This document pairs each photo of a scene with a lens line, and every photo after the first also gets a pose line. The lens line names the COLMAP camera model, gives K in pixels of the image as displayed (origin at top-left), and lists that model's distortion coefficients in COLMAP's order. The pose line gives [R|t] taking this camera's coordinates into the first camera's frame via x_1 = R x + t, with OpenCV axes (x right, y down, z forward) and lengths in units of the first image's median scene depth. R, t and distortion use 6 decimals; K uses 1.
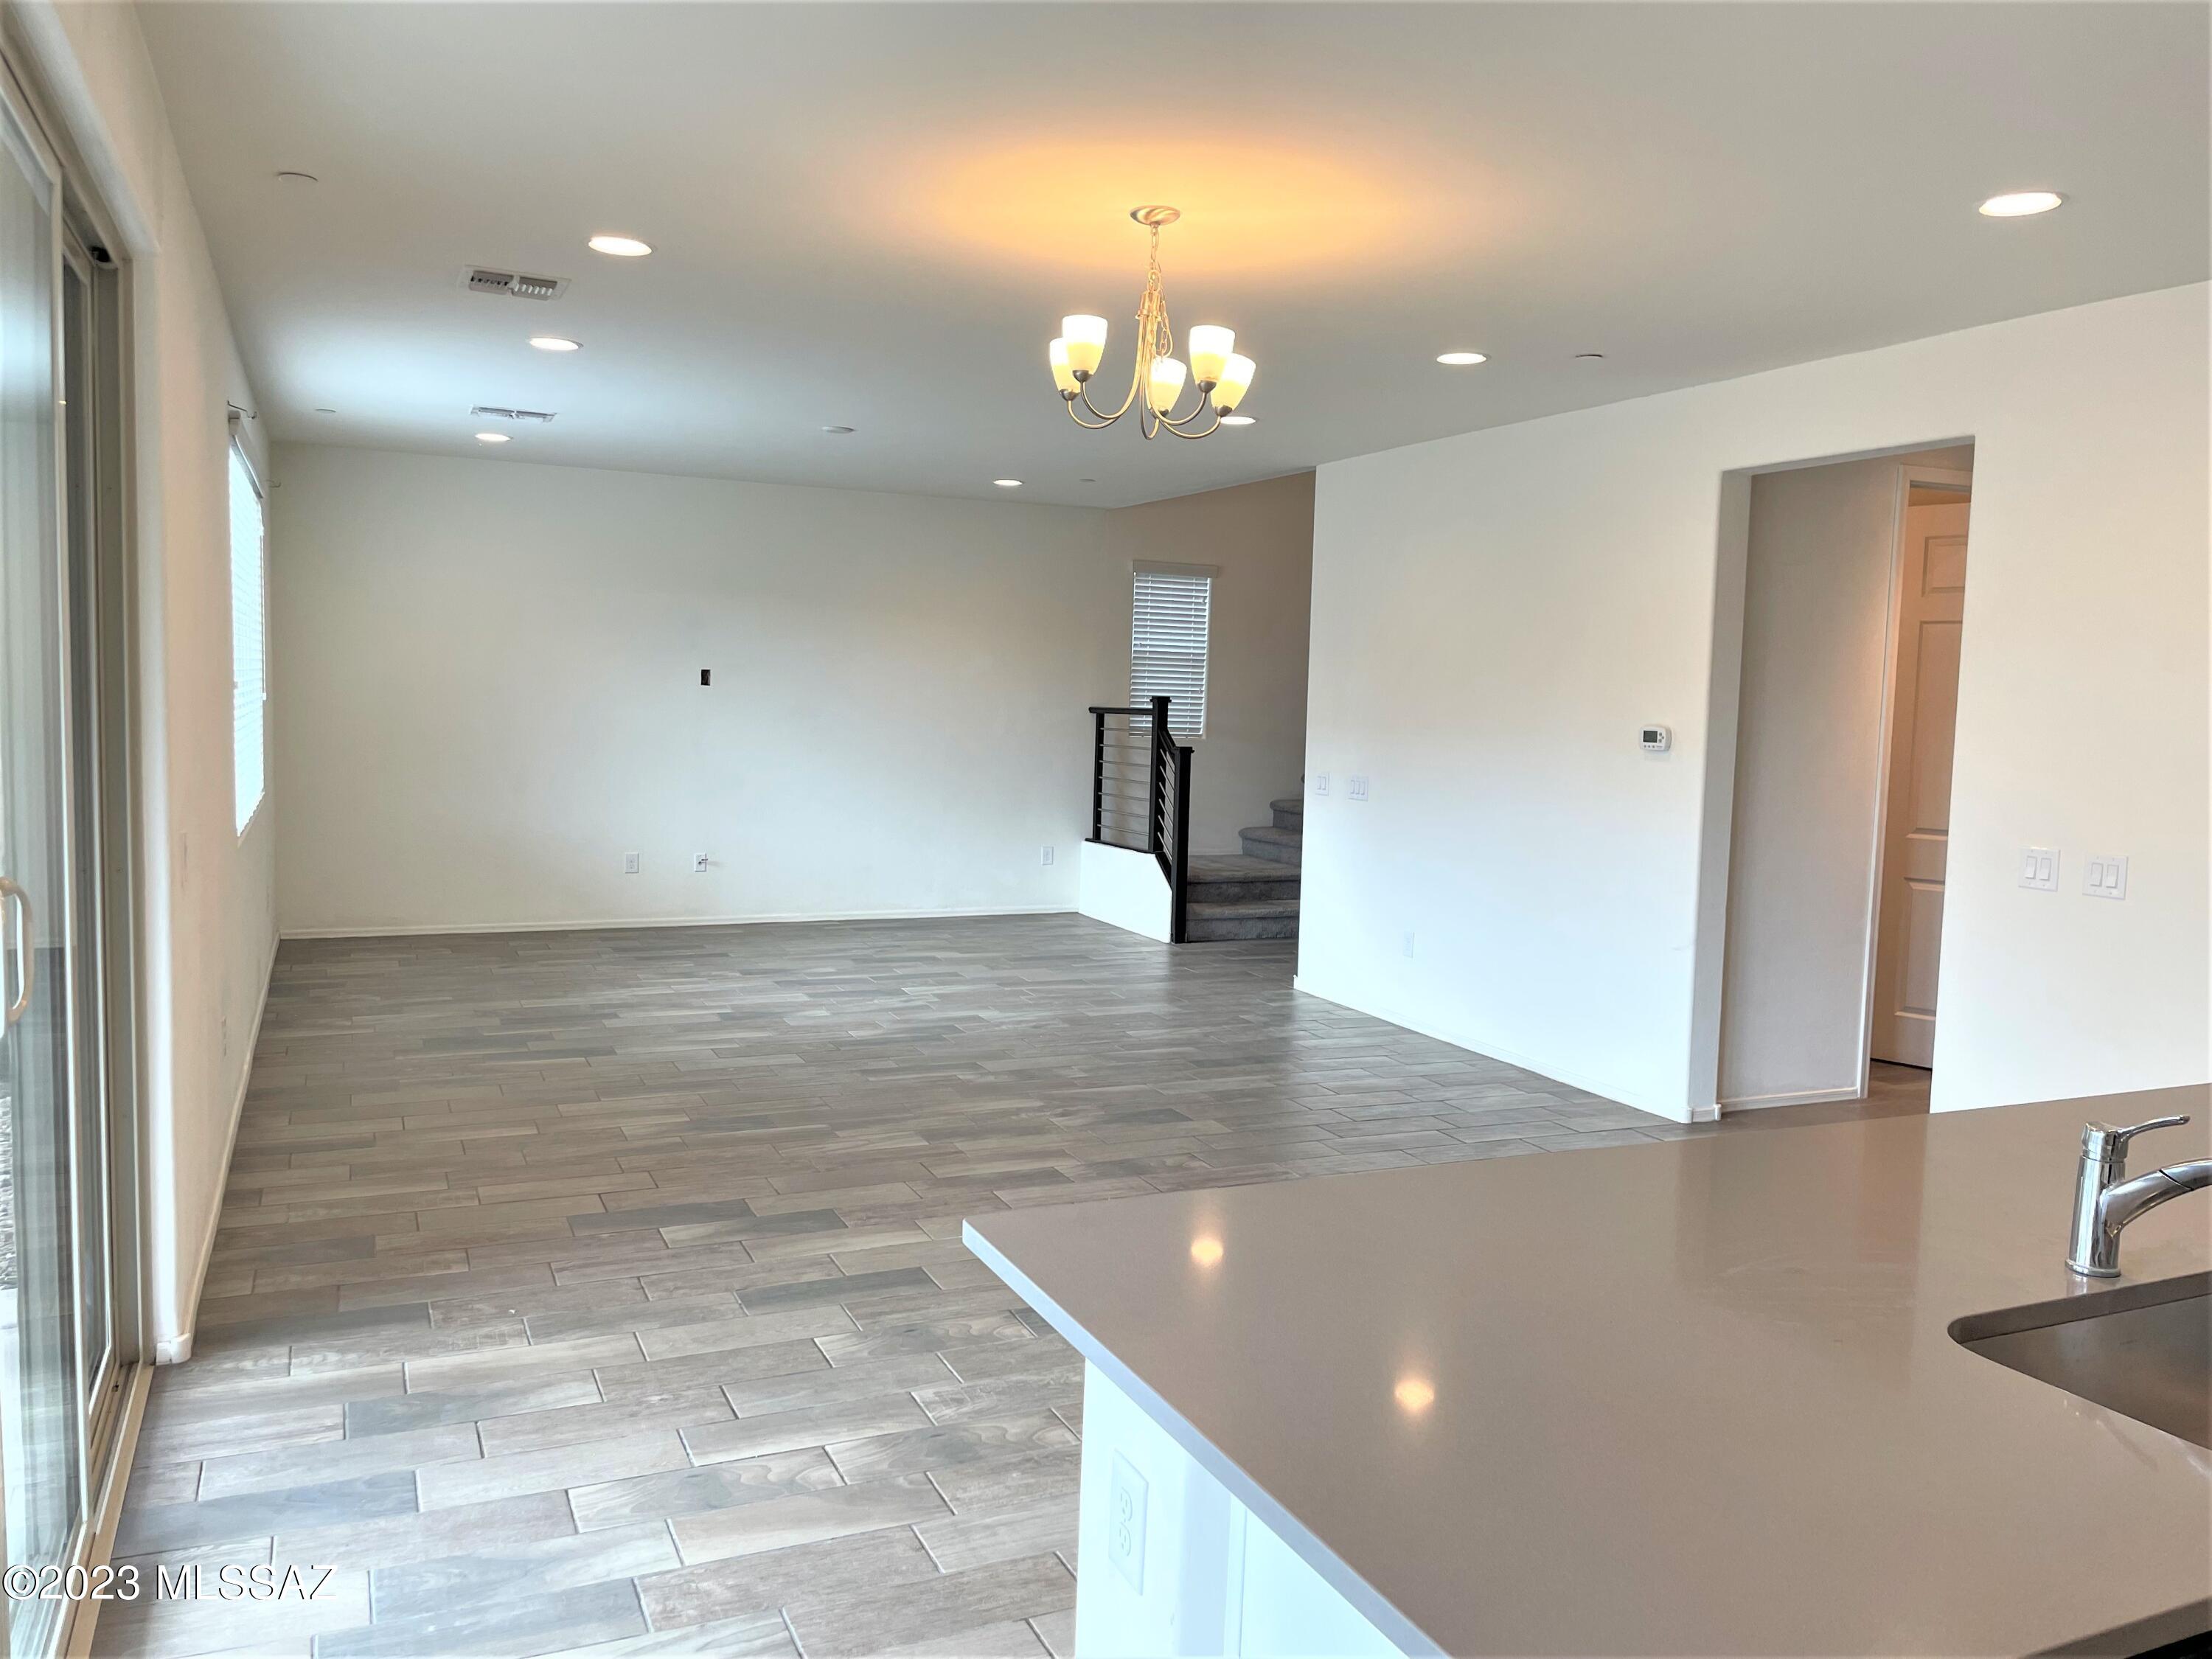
lens RADIAL K [[1701.1, 0, 1094.1], [0, 1701.1, 823.6], [0, 0, 1]] dist [0.080763, -0.116318]
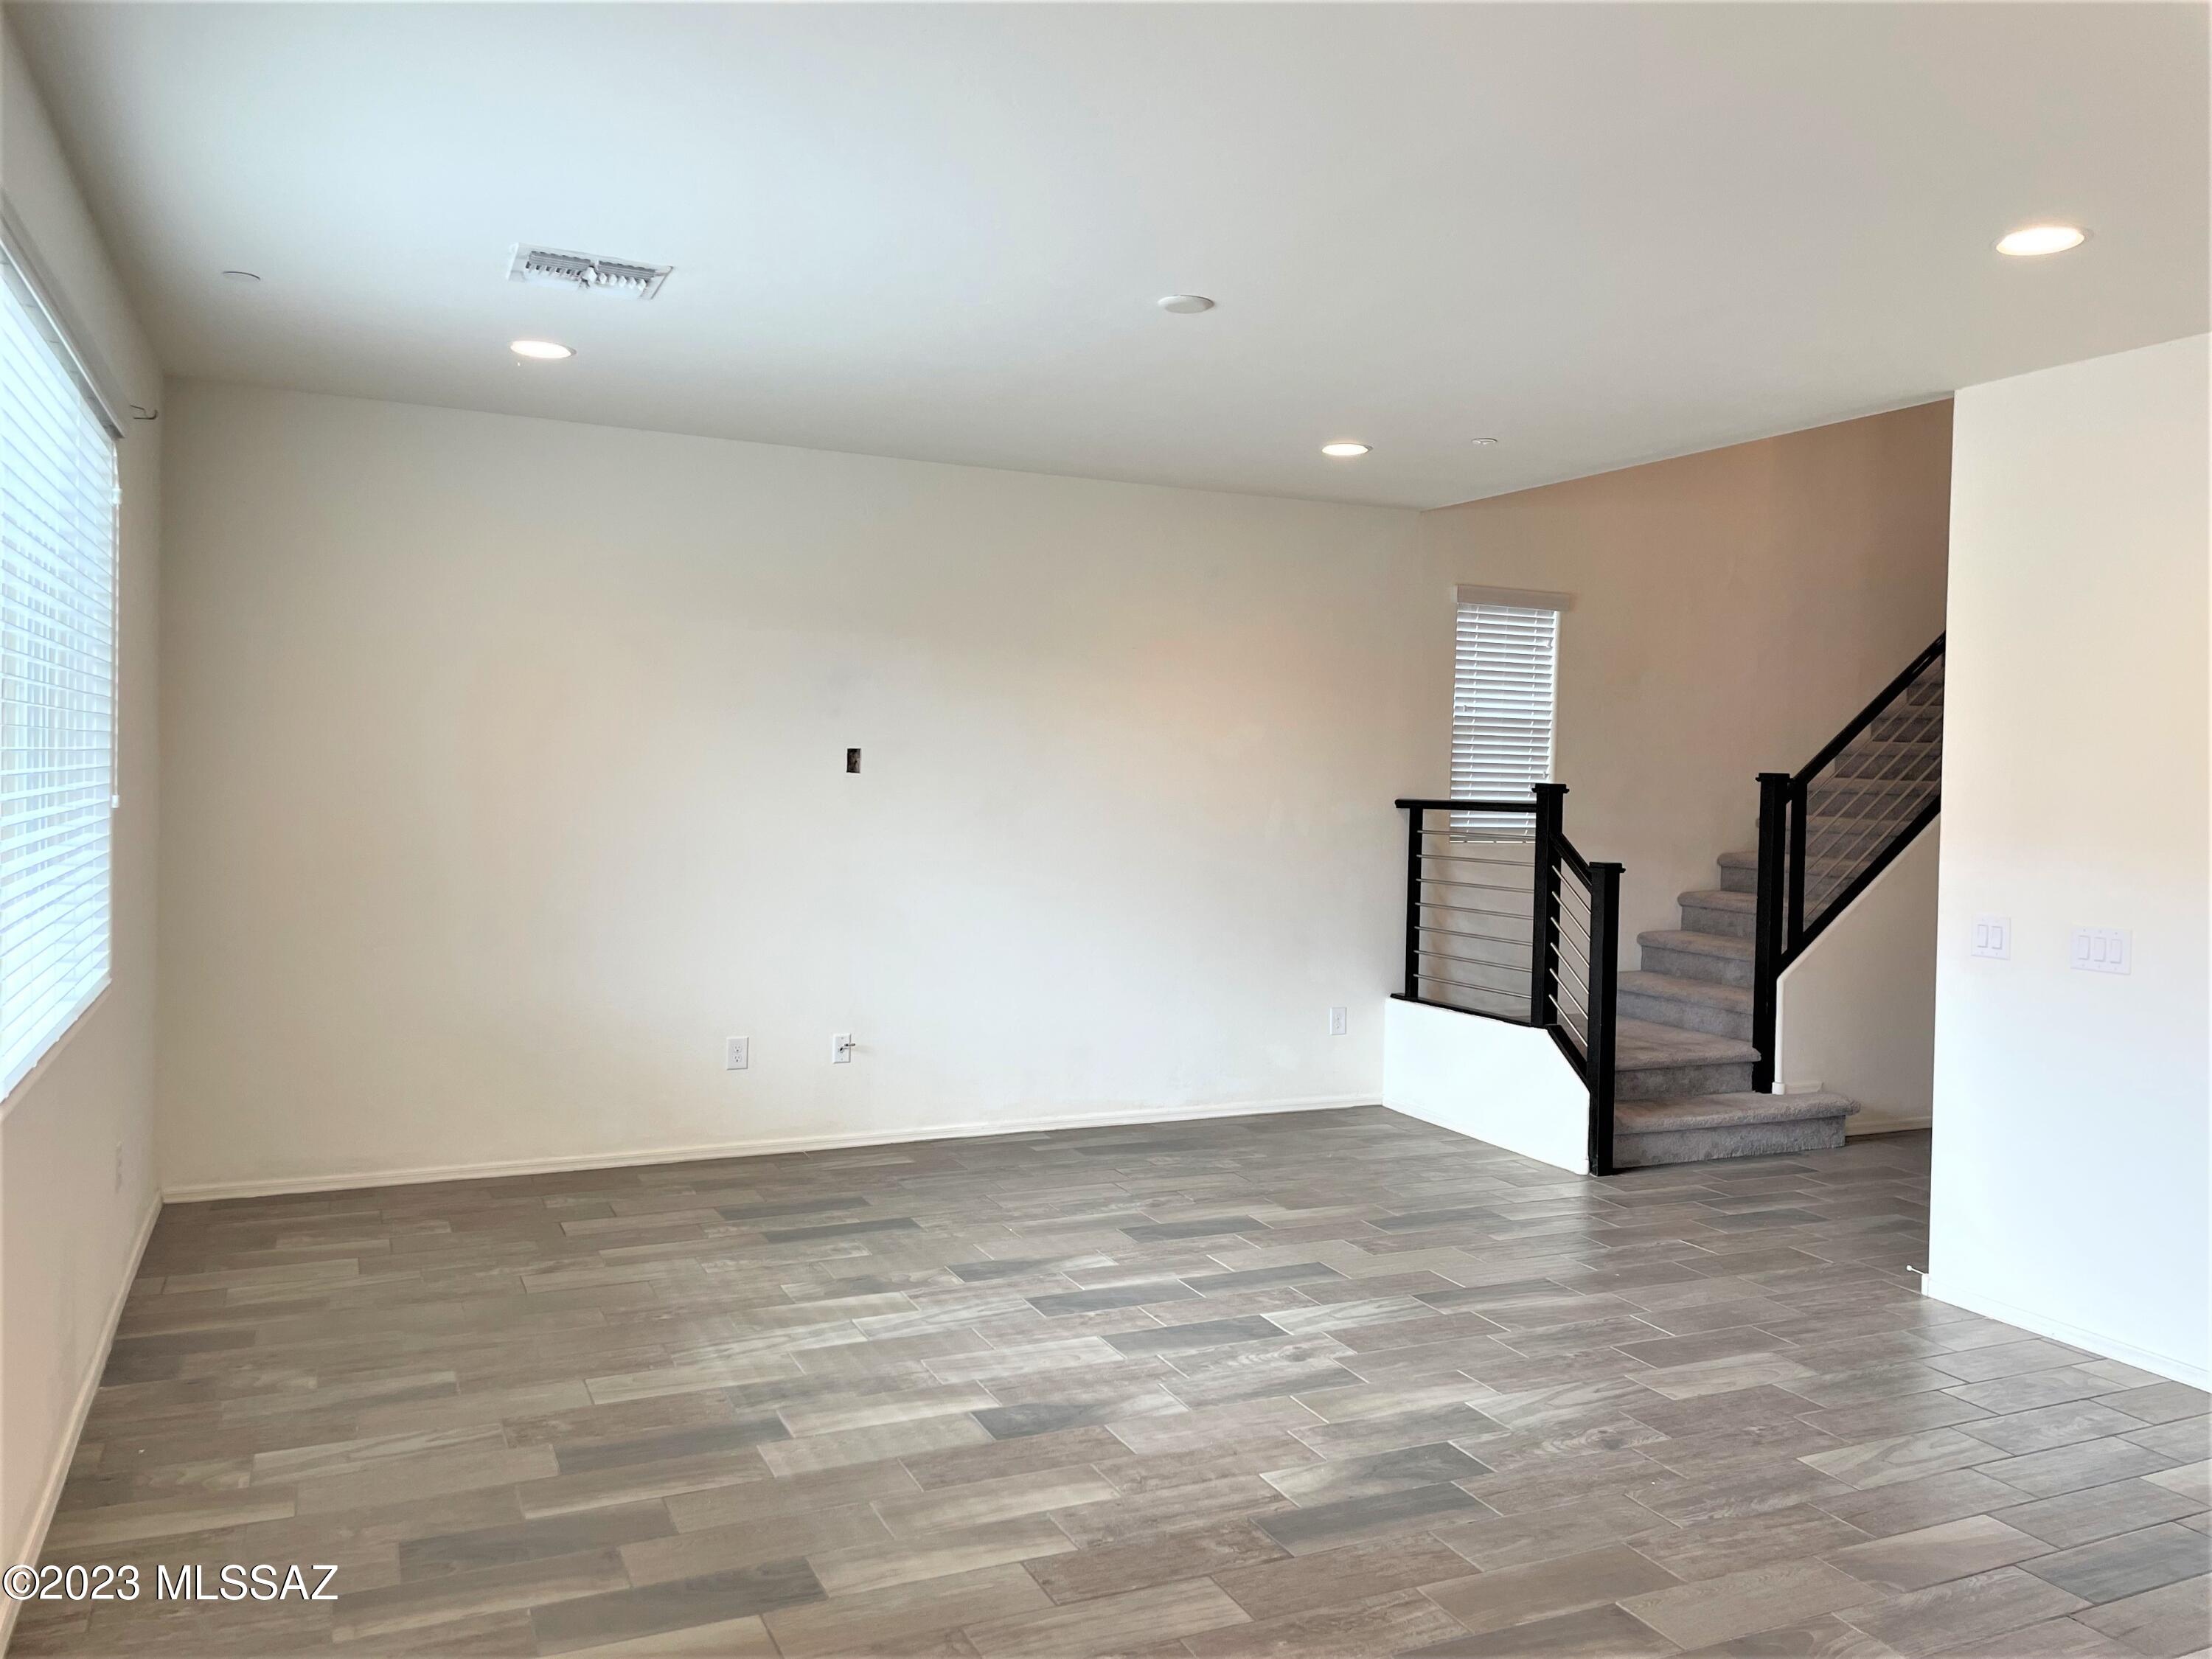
lens RADIAL K [[1701.1, 0, 1109.6], [0, 1701.1, 807.1], [0, 0, 1]] dist [0.080763, -0.116318]
pose [[0.999856, -0.006166, 0.015798, -0.182691], [0.007044, 0.998399, -0.056121, -0.040404], [-0.015427, 0.056225, 0.998299, 0.464359]]
